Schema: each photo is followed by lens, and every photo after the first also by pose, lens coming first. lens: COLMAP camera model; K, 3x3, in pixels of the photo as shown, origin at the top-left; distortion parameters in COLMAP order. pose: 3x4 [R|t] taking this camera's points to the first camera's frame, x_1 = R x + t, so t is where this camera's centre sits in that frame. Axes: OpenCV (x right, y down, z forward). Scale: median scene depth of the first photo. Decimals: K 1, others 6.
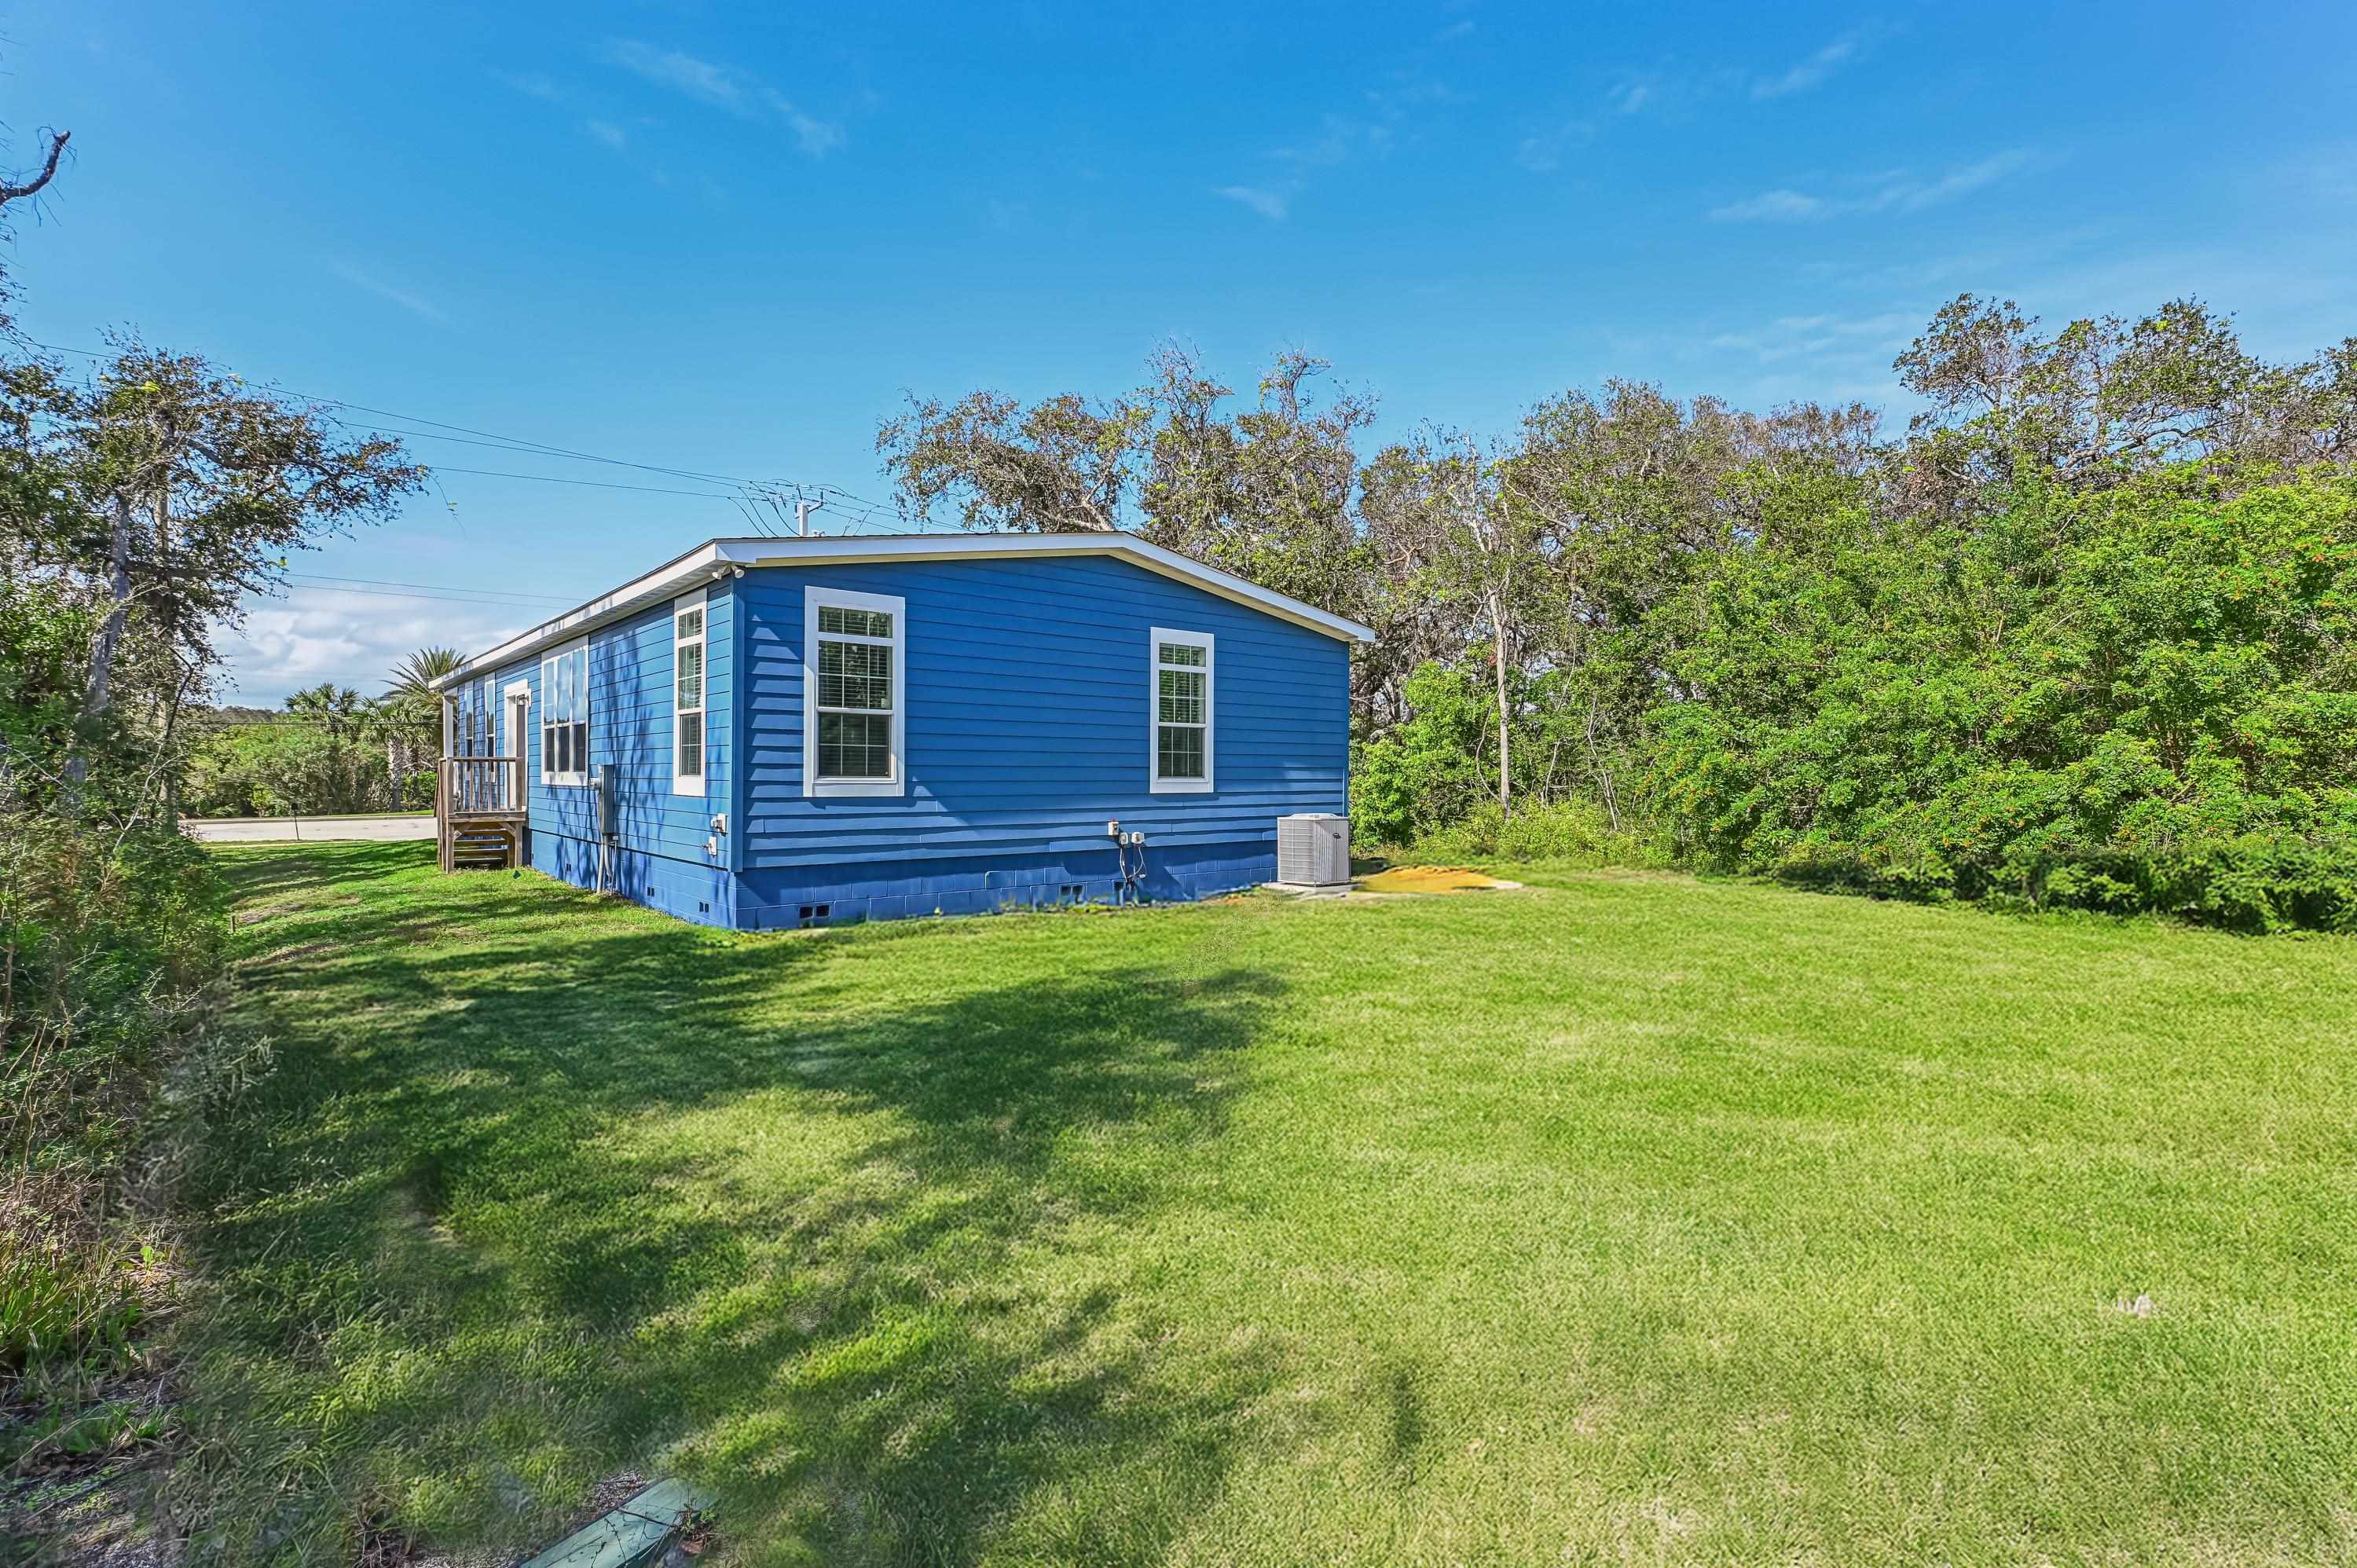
lens RADIAL K [[1071.4, 0, 1171.4], [0, 1071.4, 774.4], [0, 0, 1]] dist [-0.005105, -0.000002]
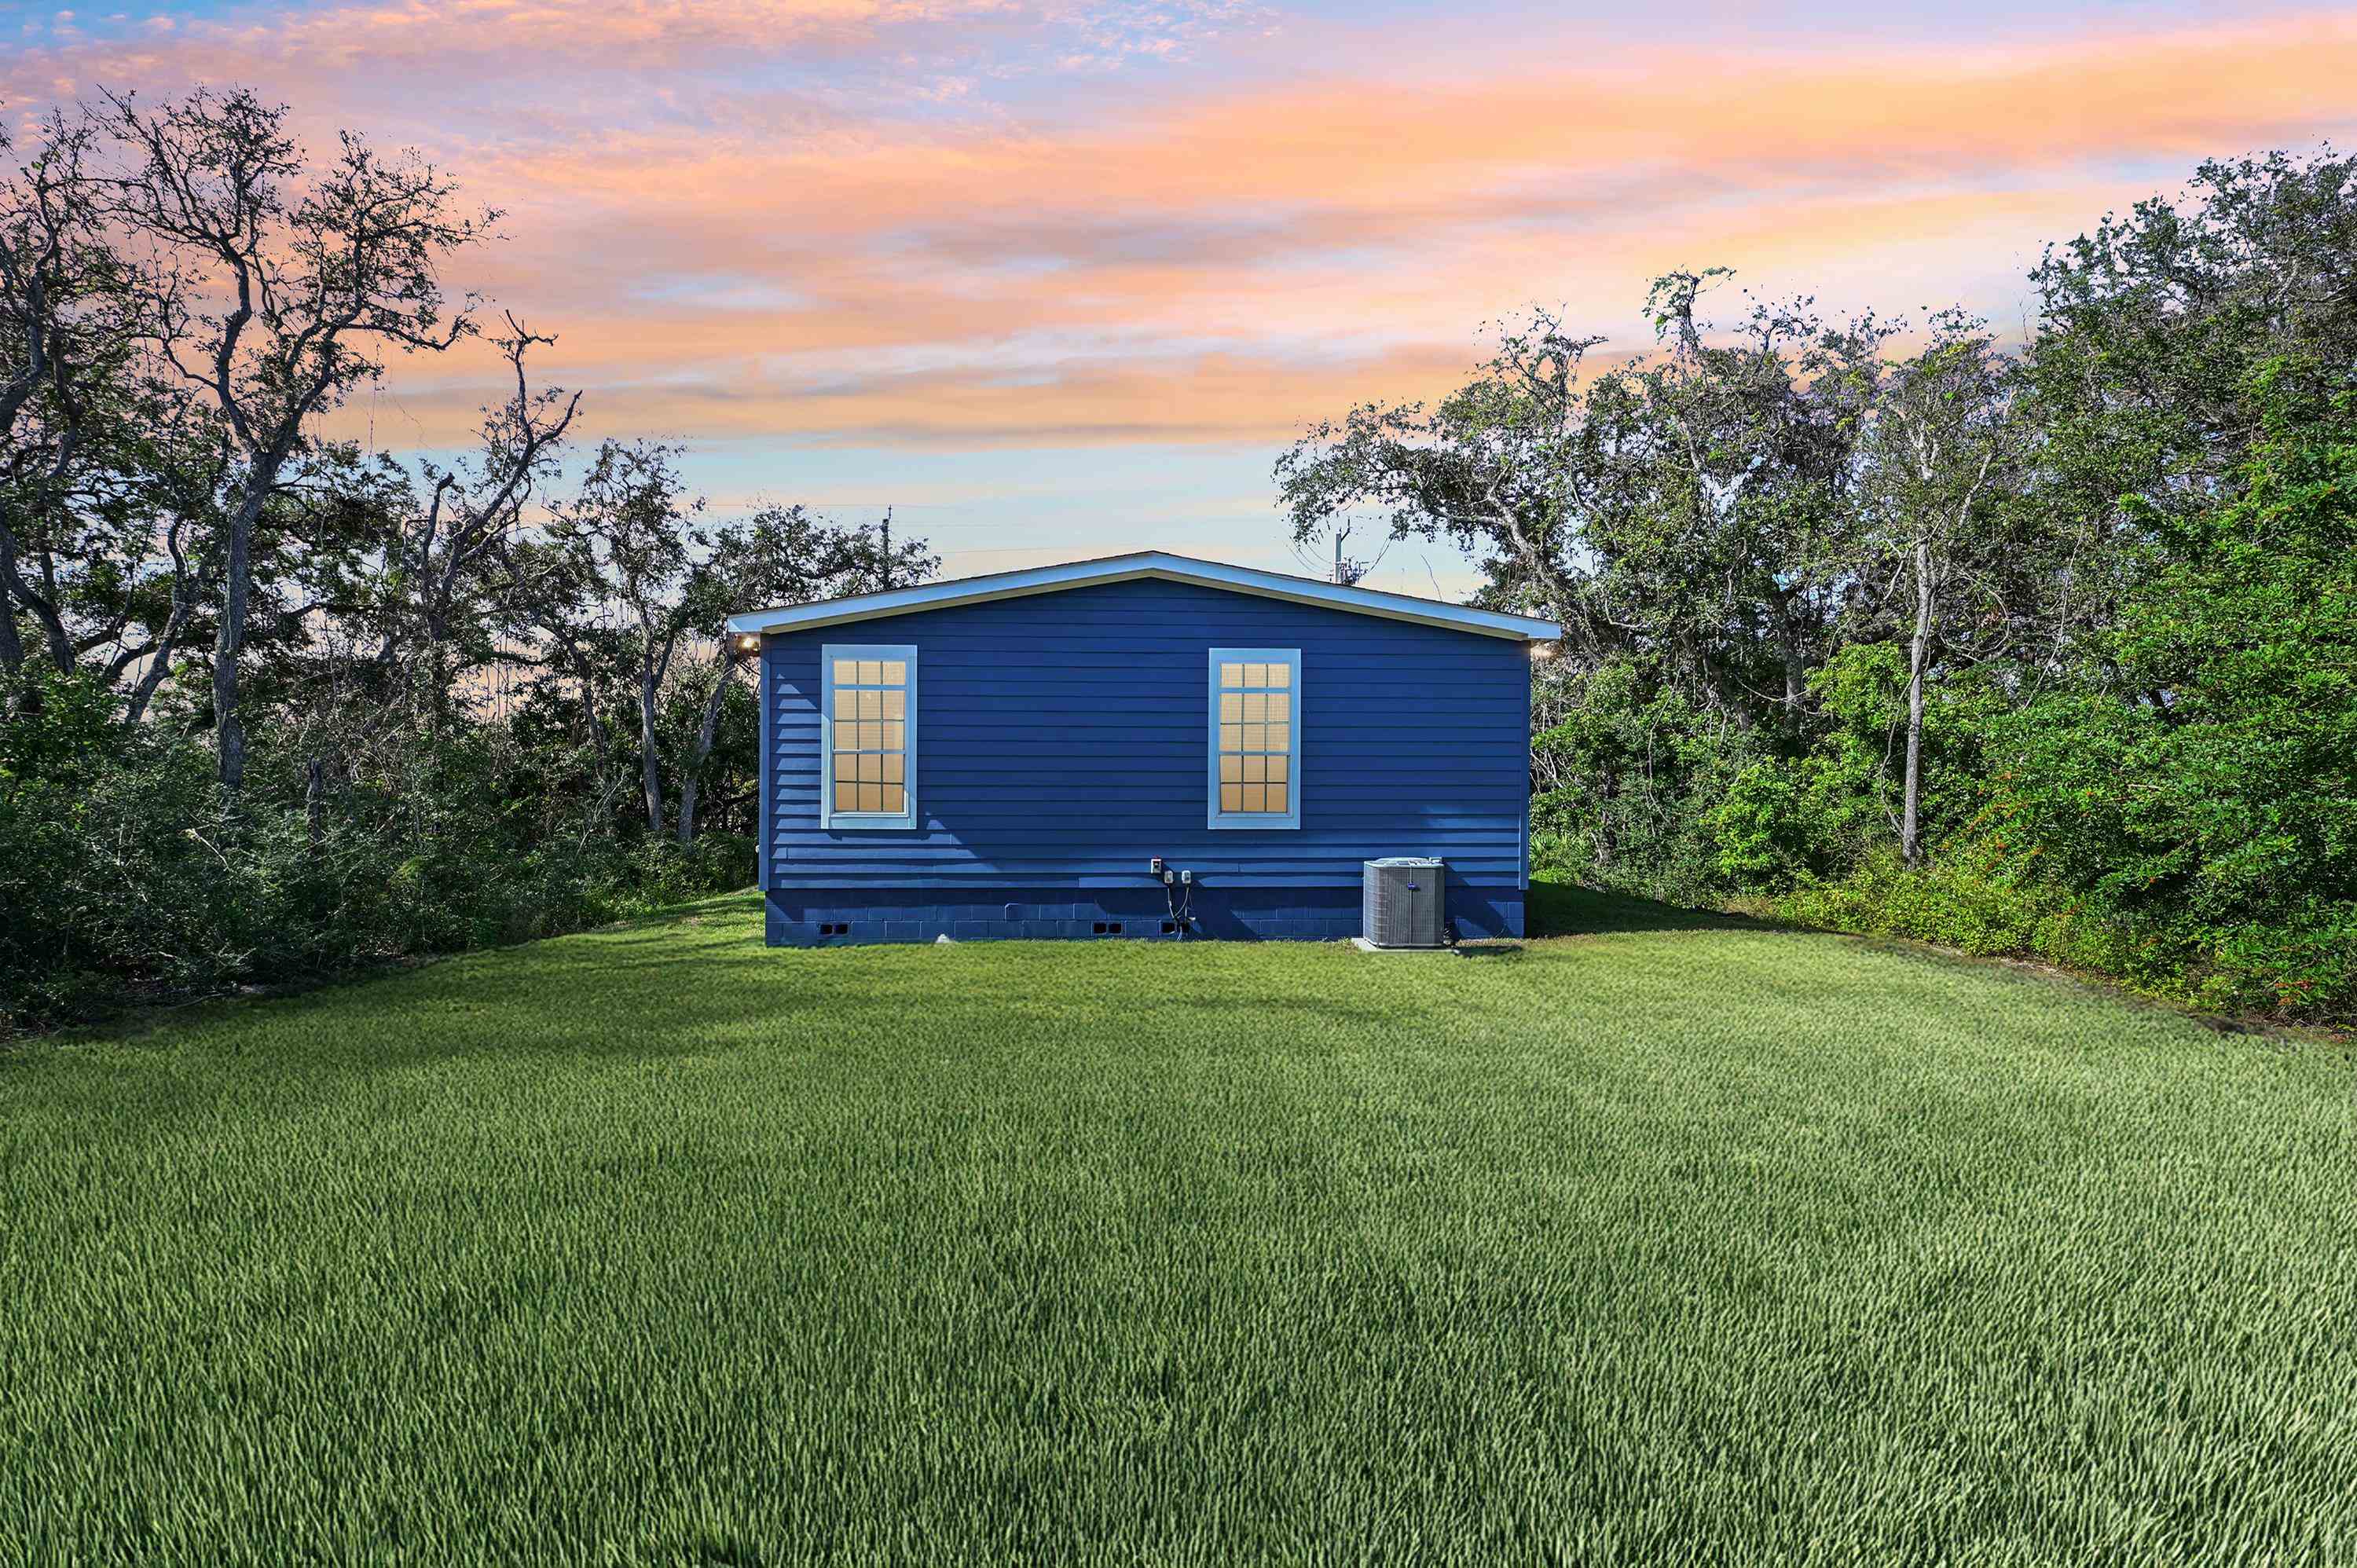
lens RADIAL K [[1071.4, 0, 1175.4], [0, 1071.4, 794.4], [0, 0, 1]] dist [-0.005105, -0.000002]
pose [[0.791065, 0.002318, -0.611728, 0.589039], [0.000979, 0.999987, 0.005055, -0.019050], [0.611732, -0.004597, 0.791052, 0.292450]]
